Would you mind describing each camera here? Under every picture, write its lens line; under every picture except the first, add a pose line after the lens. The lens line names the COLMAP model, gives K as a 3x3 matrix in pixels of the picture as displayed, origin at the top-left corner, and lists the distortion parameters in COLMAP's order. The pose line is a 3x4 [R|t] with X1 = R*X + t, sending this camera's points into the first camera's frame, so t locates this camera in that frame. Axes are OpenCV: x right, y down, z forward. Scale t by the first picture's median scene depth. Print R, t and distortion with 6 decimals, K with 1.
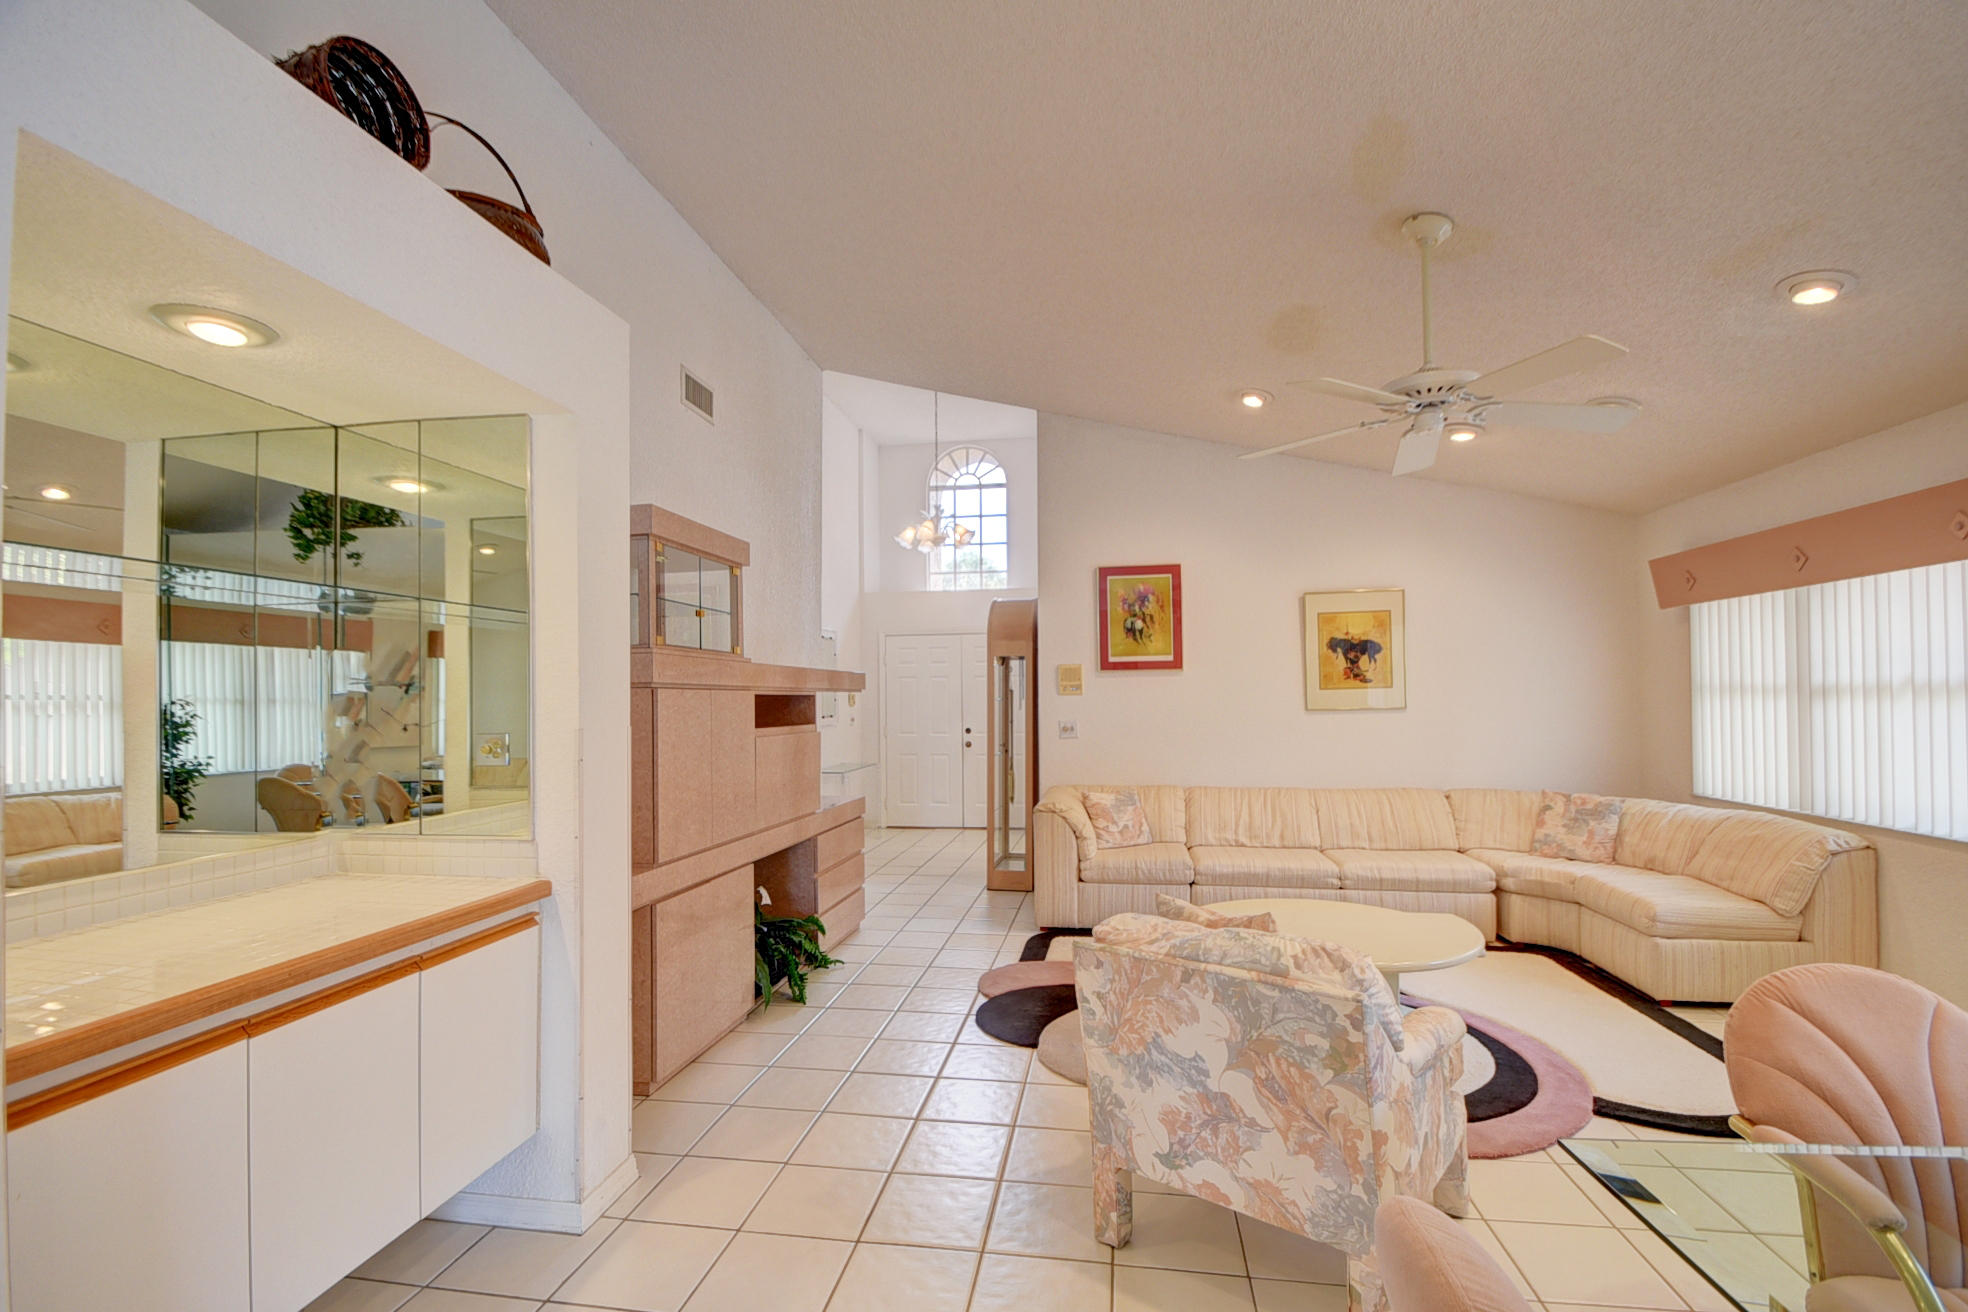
lens RADIAL K [[863.5, 0, 974.0], [0, 863.5, 673.4], [0, 0, 1]] dist [-0.004518, -0.004001]
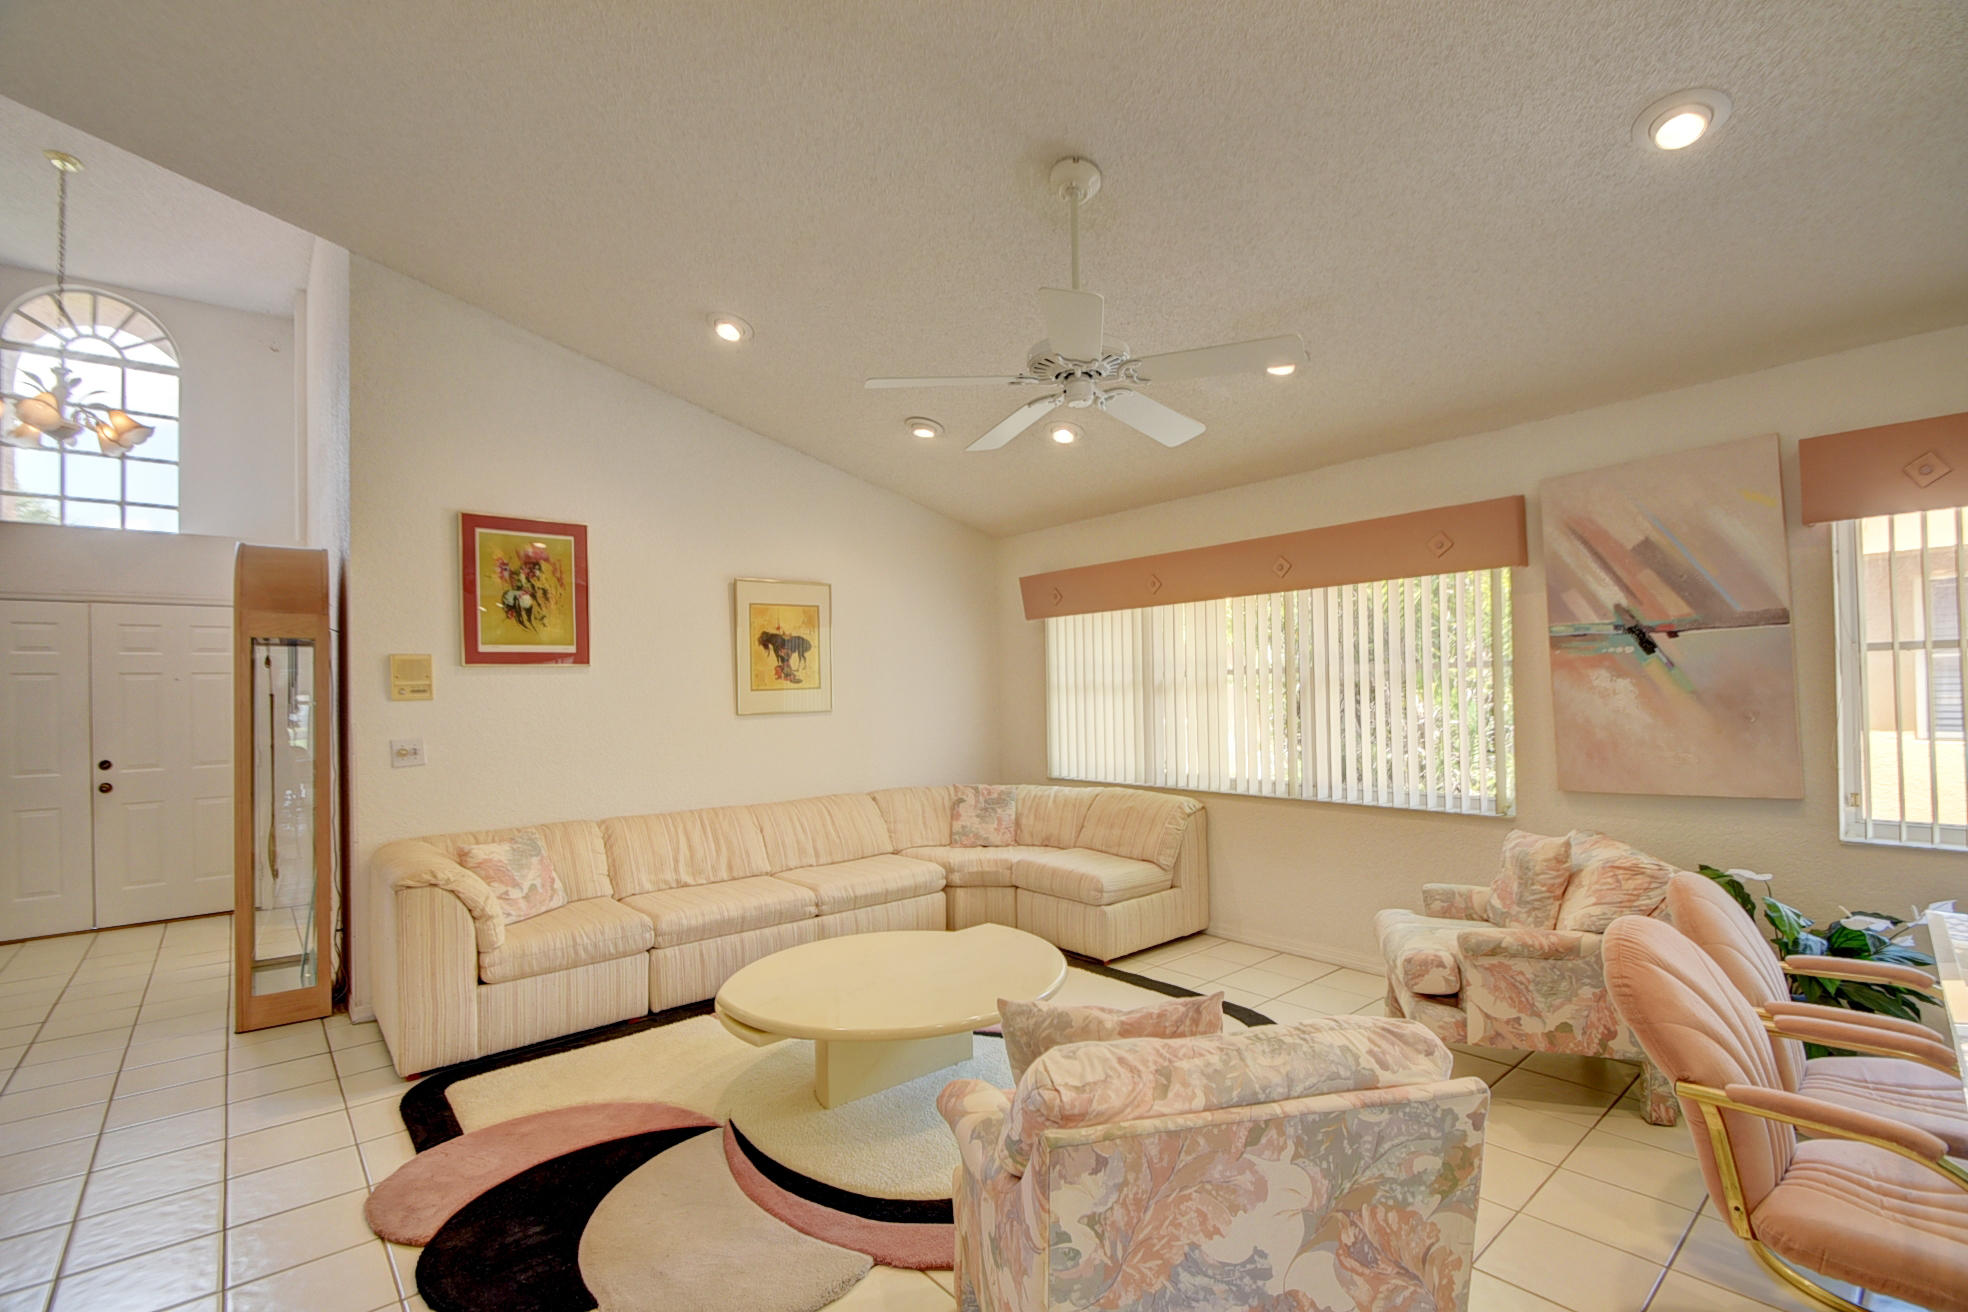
lens RADIAL K [[863.5, 0, 951.0], [0, 863.5, 679.2], [0, 0, 1]] dist [-0.004518, -0.004001]
pose [[0.641122, 0.007438, 0.767403, -0.158700], [-0.006814, 0.999969, -0.004000, 0.010449], [-0.767408, -0.002664, 0.641153, 0.324254]]
